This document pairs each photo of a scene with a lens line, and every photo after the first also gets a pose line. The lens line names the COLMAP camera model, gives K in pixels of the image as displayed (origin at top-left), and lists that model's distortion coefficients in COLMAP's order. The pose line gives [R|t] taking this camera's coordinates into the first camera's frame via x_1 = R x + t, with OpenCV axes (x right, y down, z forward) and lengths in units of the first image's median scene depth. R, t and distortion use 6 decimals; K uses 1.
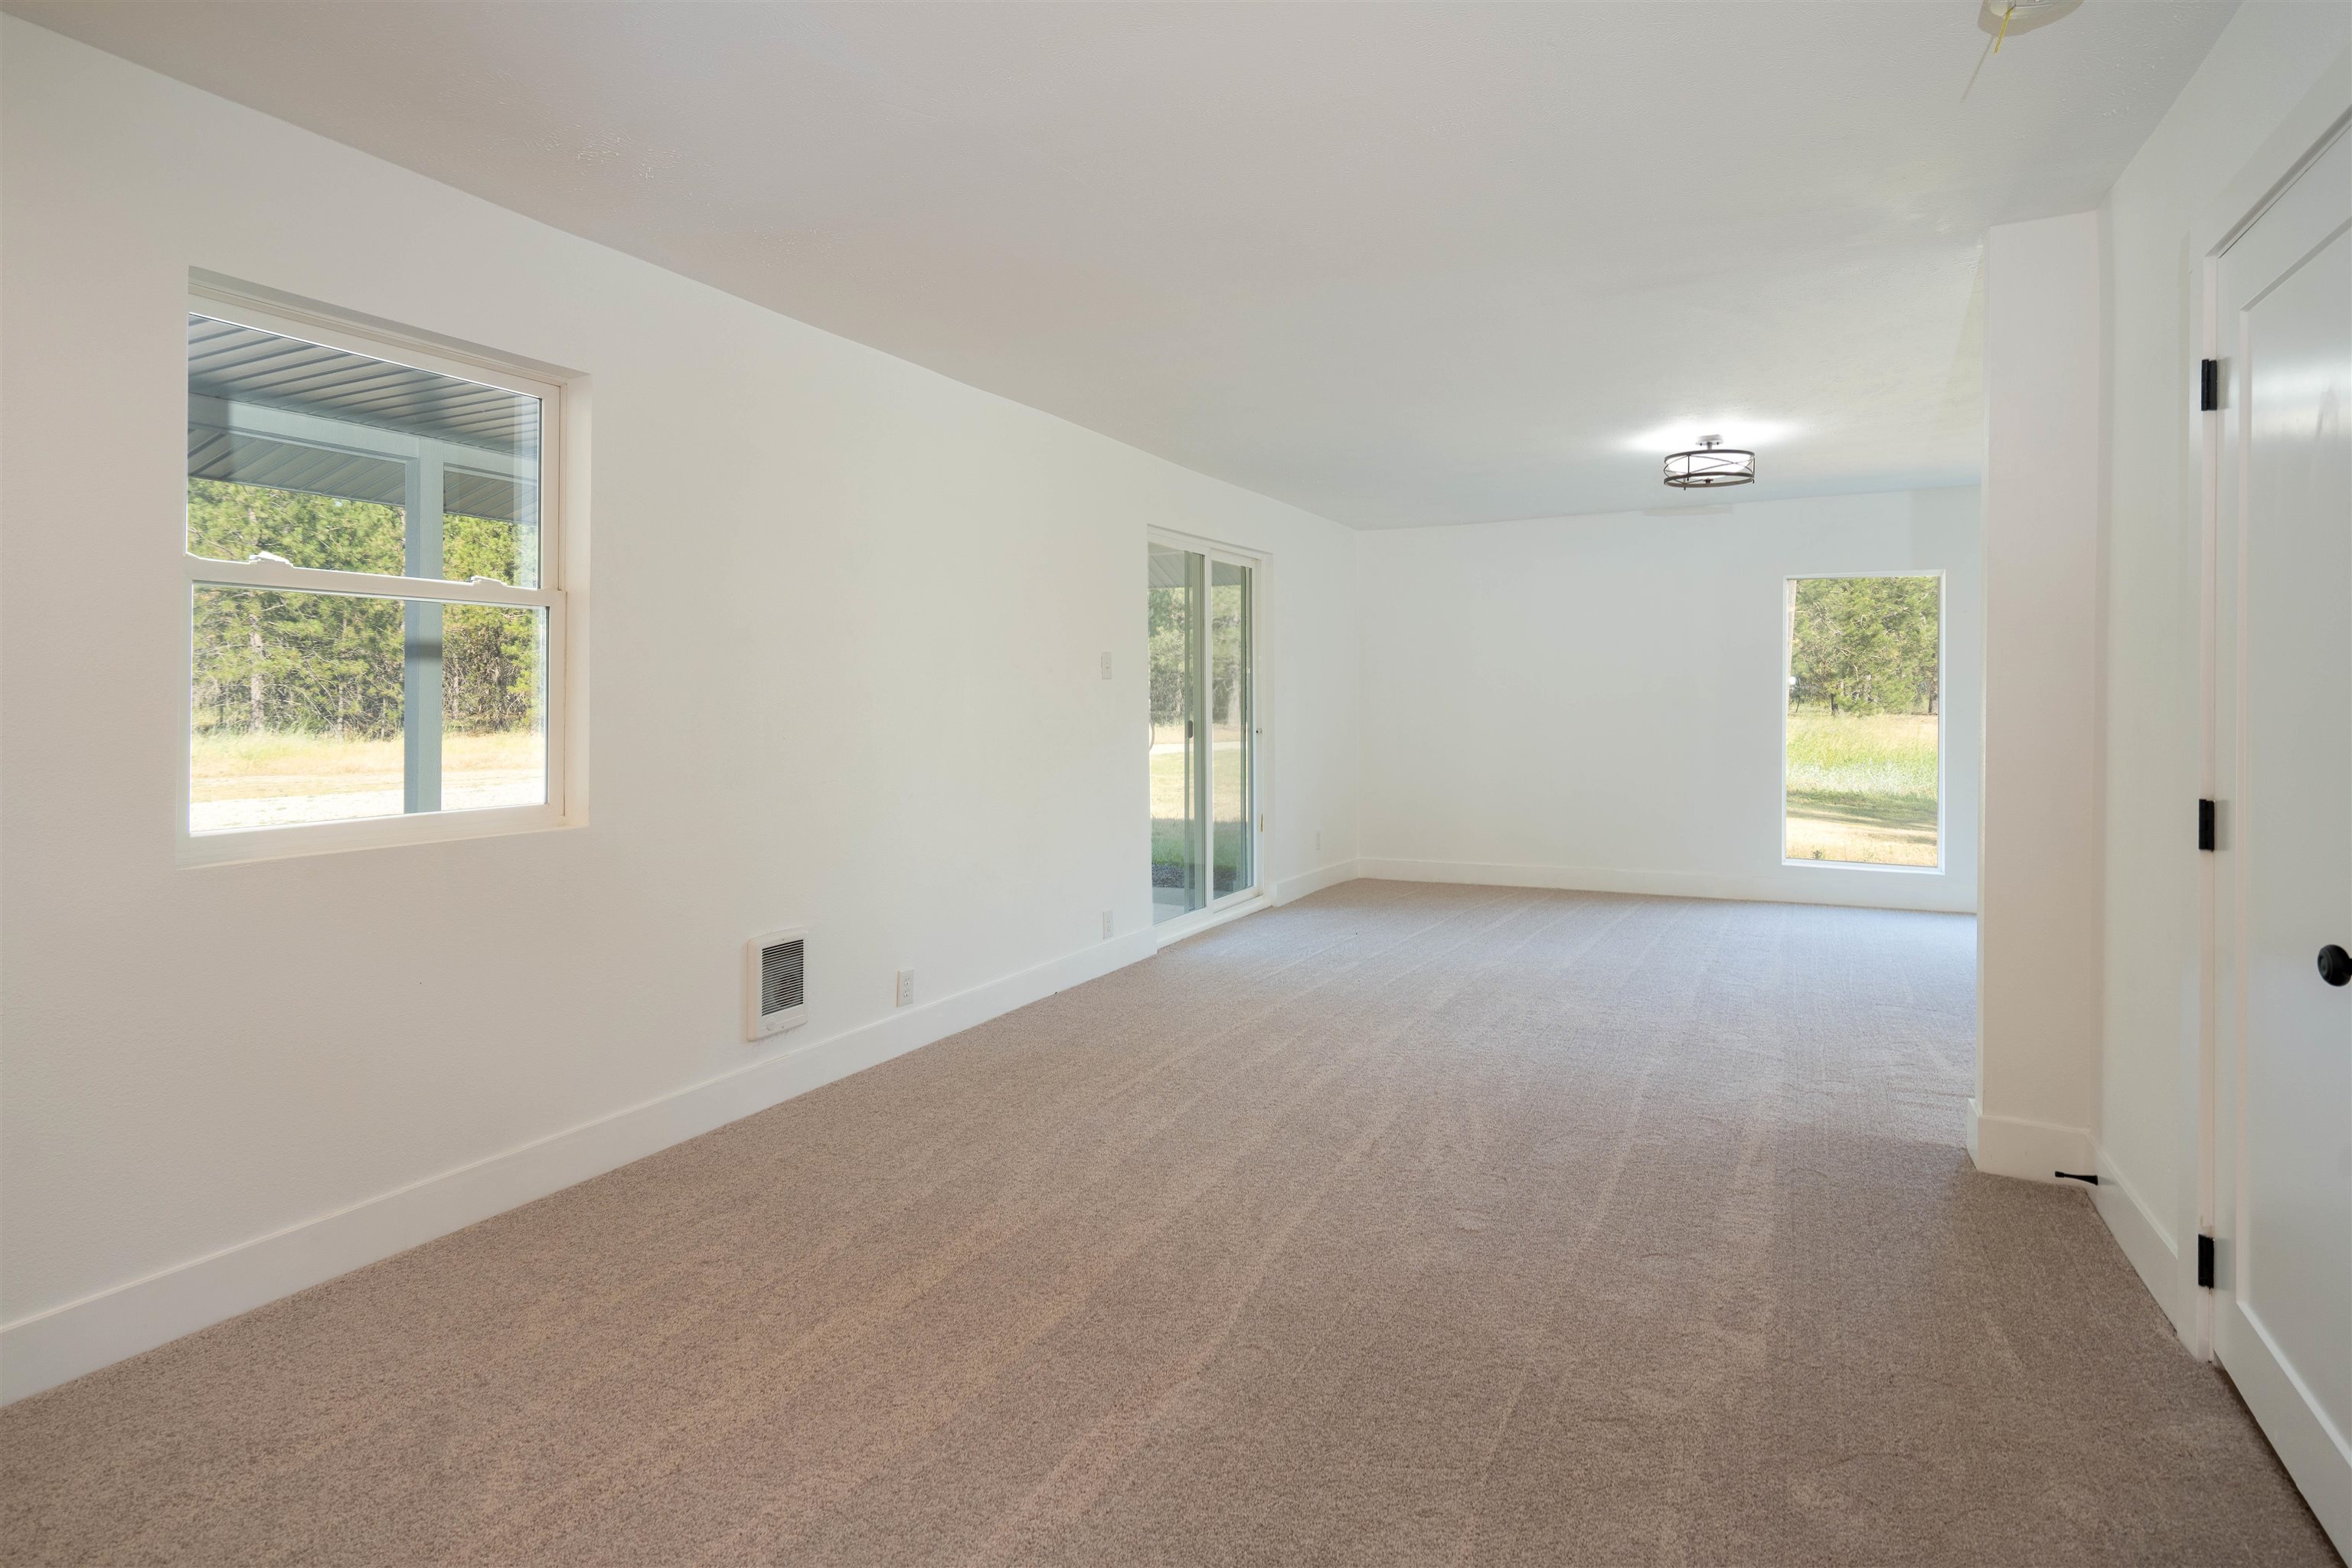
lens RADIAL K [[1165.2, 0, 1174.2], [0, 1165.2, 697.3], [0, 0, 1]] dist [-0.002205, -0.000188]
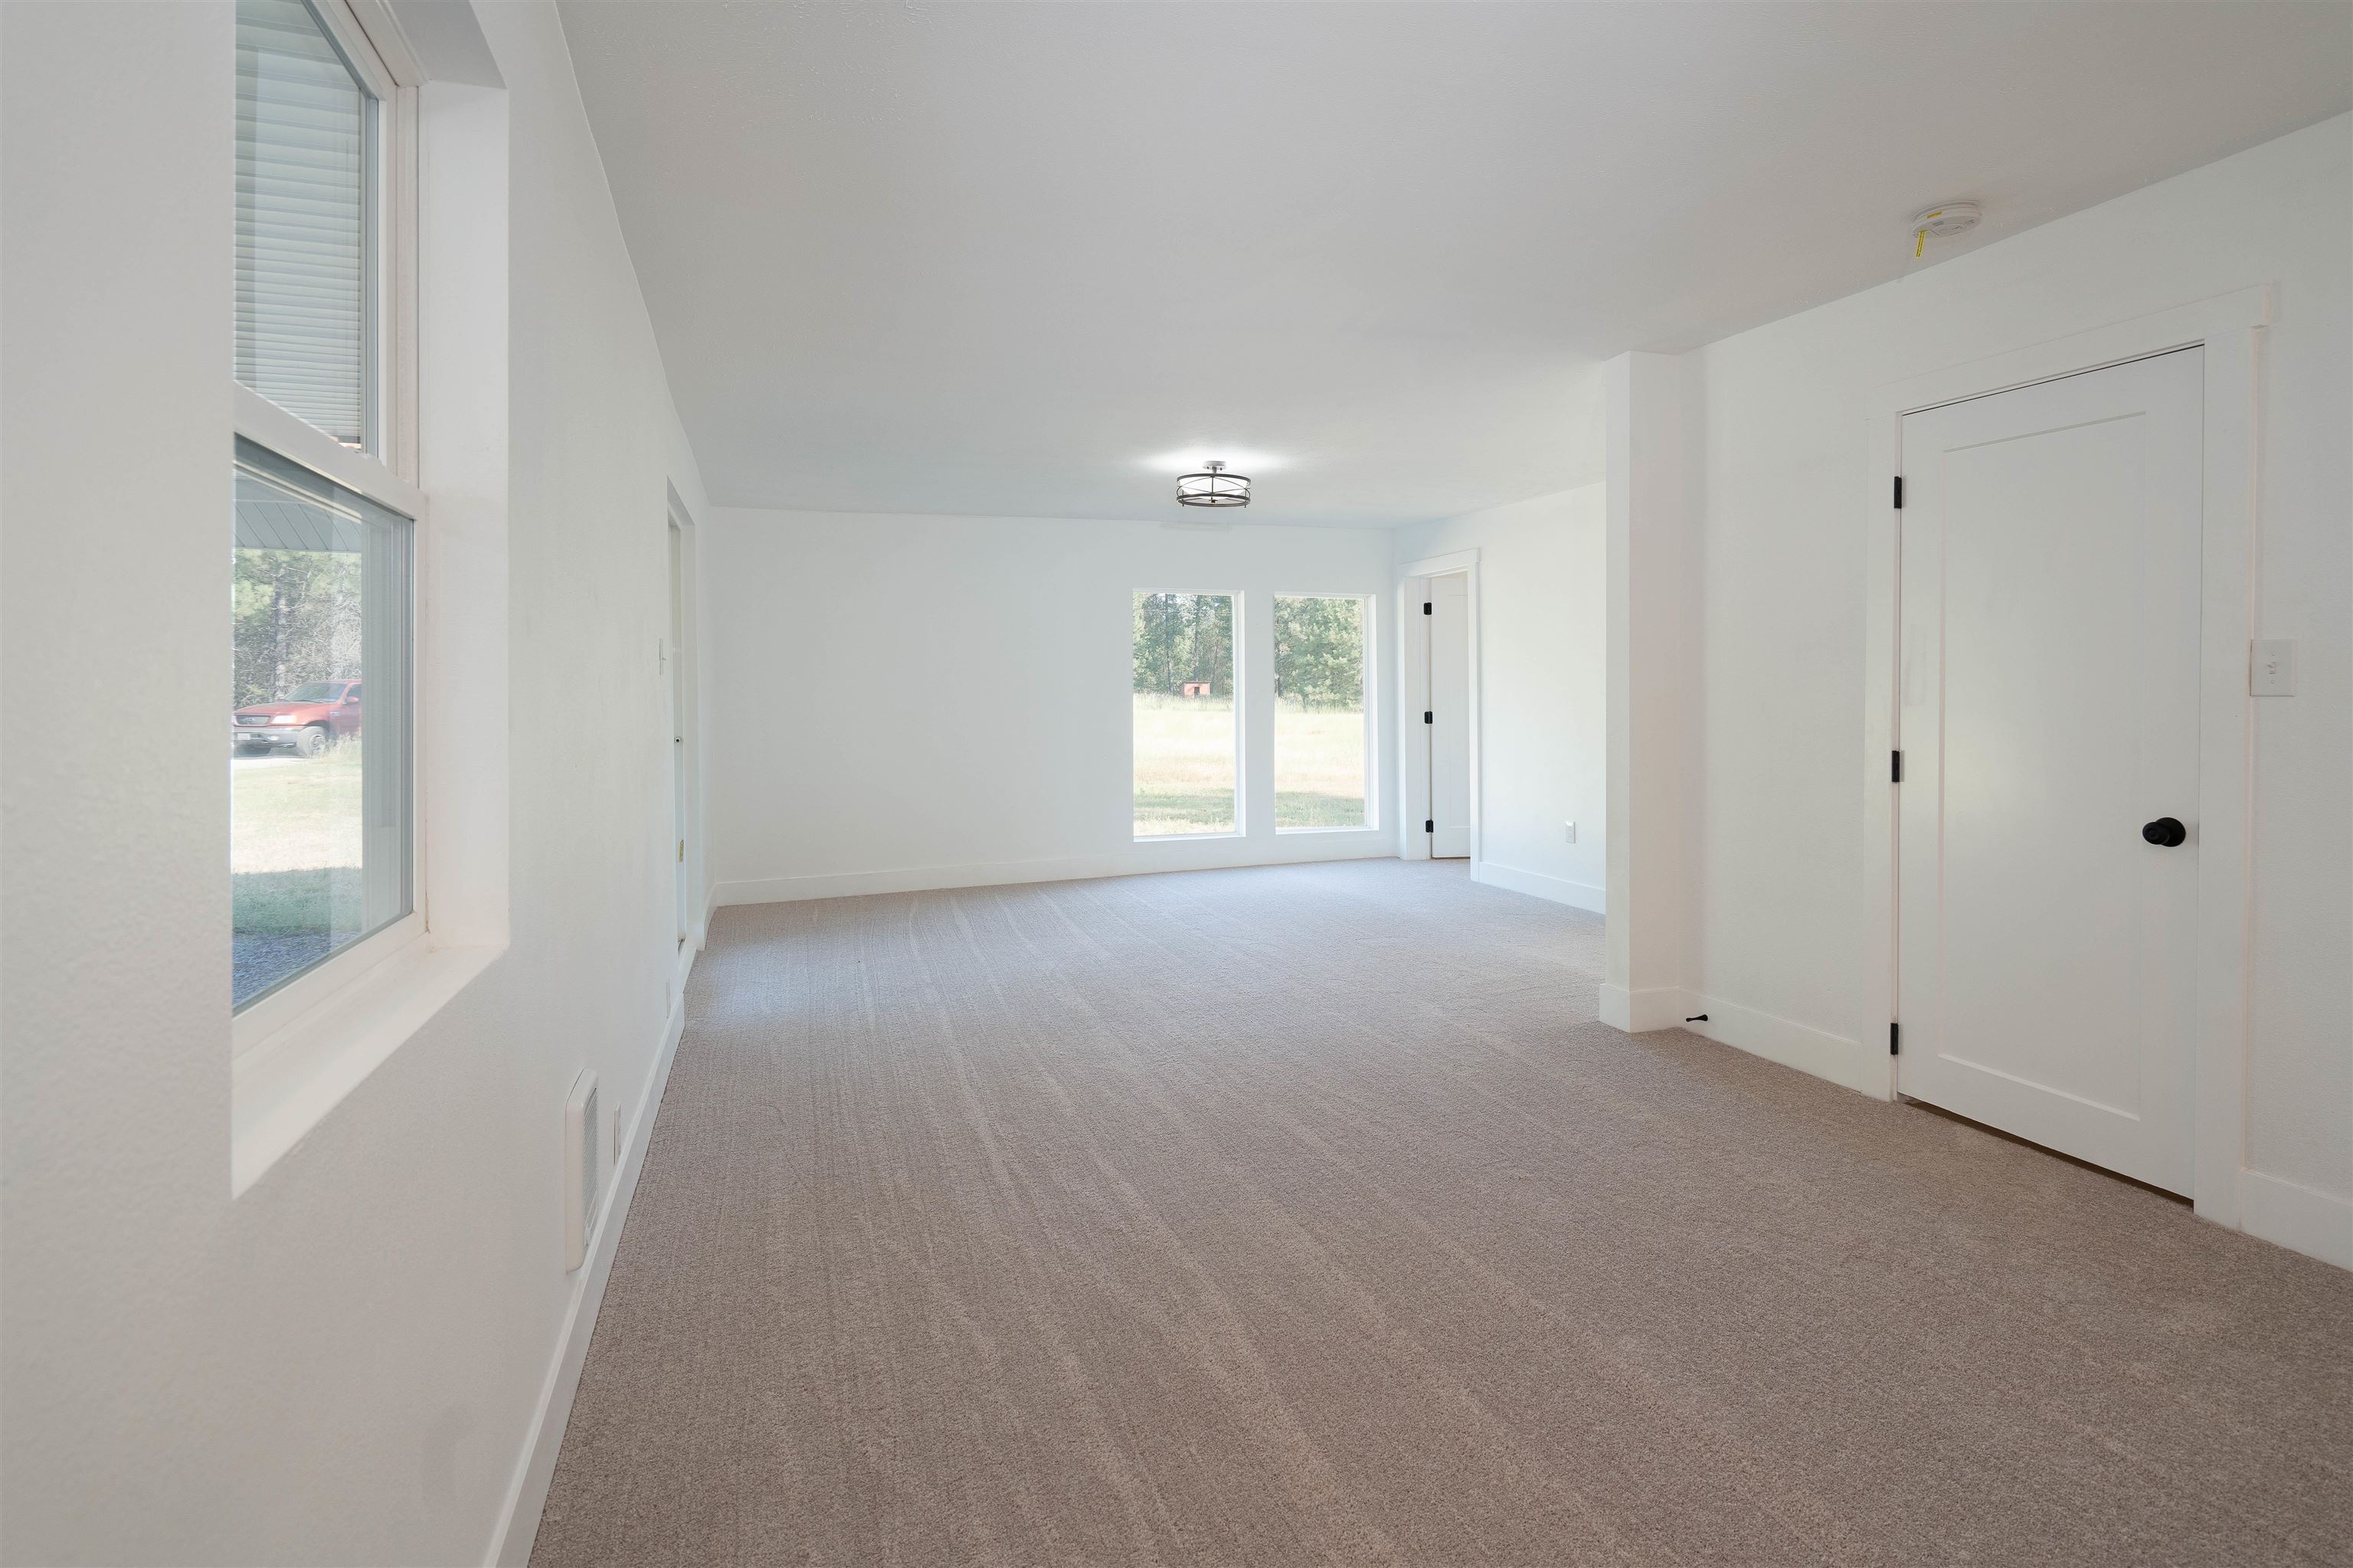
lens RADIAL K [[1187.1, 0, 1170.8], [0, 1187.1, 691.4], [0, 0, 1]] dist [0.002029, 0.000386]
pose [[0.693244, -0.006155, 0.720677, -0.400710], [0.010364, 0.999945, -0.001429, -0.000885], [-0.720629, 0.008460, 0.693269, 0.237285]]
